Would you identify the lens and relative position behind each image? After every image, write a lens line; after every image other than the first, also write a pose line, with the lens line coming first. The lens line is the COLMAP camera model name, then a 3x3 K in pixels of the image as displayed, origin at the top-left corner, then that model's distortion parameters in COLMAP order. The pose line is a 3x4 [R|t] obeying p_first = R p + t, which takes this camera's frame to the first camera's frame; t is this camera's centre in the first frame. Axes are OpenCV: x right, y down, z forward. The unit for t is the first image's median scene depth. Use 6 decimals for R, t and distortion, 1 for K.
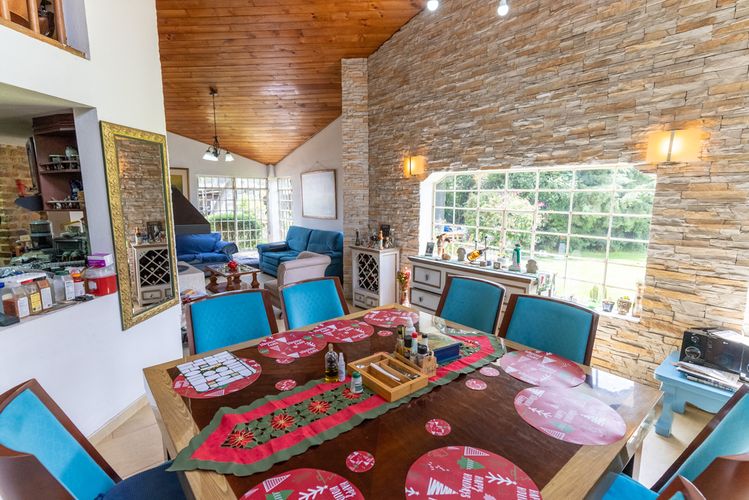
lens RADIAL K [[363.5, 0, 374.5], [0, 363.5, 250.0], [0, 0, 1]] dist [-0.003098, 0.000489]
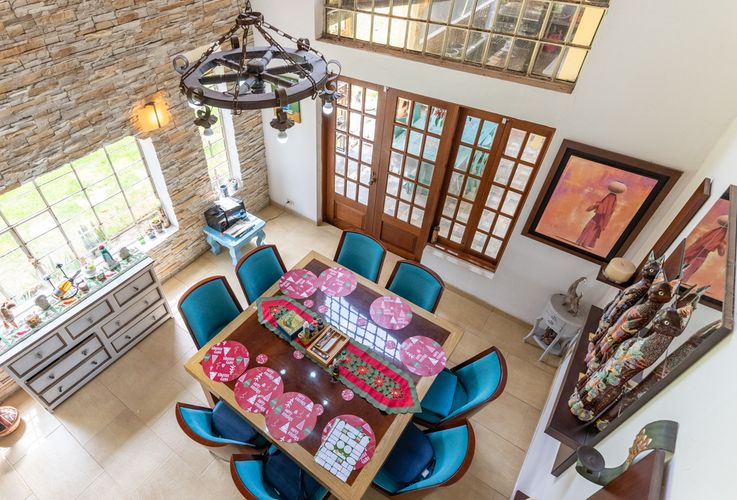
lens RADIAL K [[407.3, 0, 317.3], [0, 407.3, 258.4], [0, 0, 1]] dist [0.000792, 0.000730]
pose [[-0.215981, -0.683618, 0.697150, -0.617671], [0.161180, 0.679244, 0.715995, -0.815326], [-0.963002, 0.267008, -0.036518, 0.572917]]
